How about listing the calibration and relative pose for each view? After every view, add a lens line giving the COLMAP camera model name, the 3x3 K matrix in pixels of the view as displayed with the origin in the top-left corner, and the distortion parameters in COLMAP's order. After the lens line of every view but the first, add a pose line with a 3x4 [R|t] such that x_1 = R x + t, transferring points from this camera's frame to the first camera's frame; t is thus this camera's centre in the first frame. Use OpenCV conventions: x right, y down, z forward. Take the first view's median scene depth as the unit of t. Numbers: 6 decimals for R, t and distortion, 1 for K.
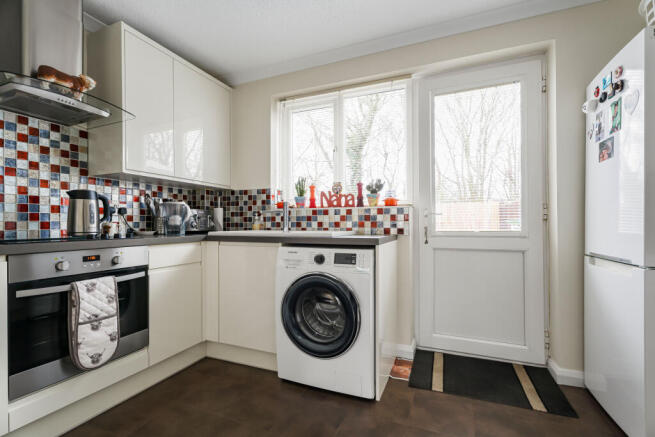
lens RADIAL K [[298.7, 0, 325.5], [0, 298.7, 220.9], [0, 0, 1]] dist [-0.002369, -0.000153]
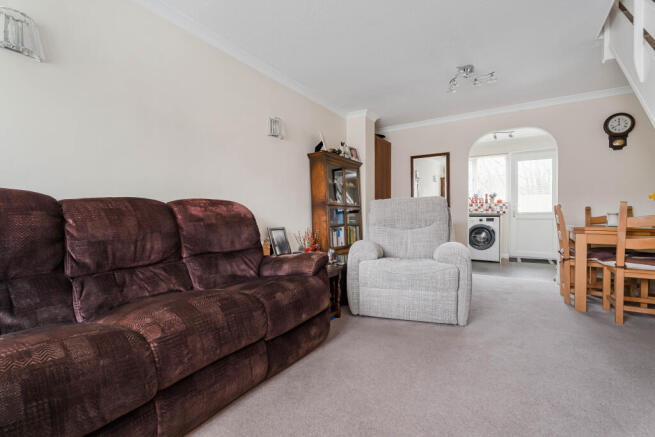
lens RADIAL K [[298.7, 0, 328.4], [0, 298.7, 218.5], [0, 0, 1]] dist [-0.002369, -0.000153]
pose [[0.986854, -0.000394, -0.161611, -0.883885], [0.004848, 0.999619, 0.027163, 0.009580], [0.161539, -0.027589, 0.986481, -1.937191]]
